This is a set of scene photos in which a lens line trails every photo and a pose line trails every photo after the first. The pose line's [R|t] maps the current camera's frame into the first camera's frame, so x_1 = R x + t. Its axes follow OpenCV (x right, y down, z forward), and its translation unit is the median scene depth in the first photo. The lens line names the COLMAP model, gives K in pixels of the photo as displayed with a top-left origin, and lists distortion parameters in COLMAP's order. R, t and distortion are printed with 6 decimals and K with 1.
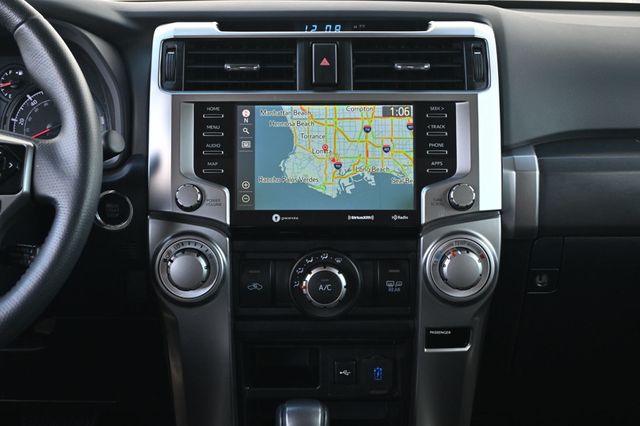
lens RADIAL K [[1173.1, 0, 320.0], [0, 1173.1, 213.0], [0, 0, 1]] dist [-0.021814, -0.040937]
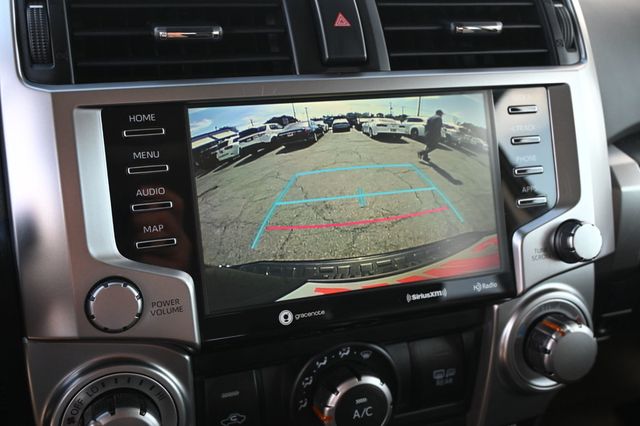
lens RADIAL K [[682.9, 0, 320.0], [0, 682.9, 213.0], [0, 0, 1]] dist [-0.013129, -0.015813]
pose [[0.943851, -0.097534, 0.315645, -0.114731], [0.066109, 0.991863, 0.108803, -0.074926], [-0.323689, -0.081827, 0.942619, 0.695086]]
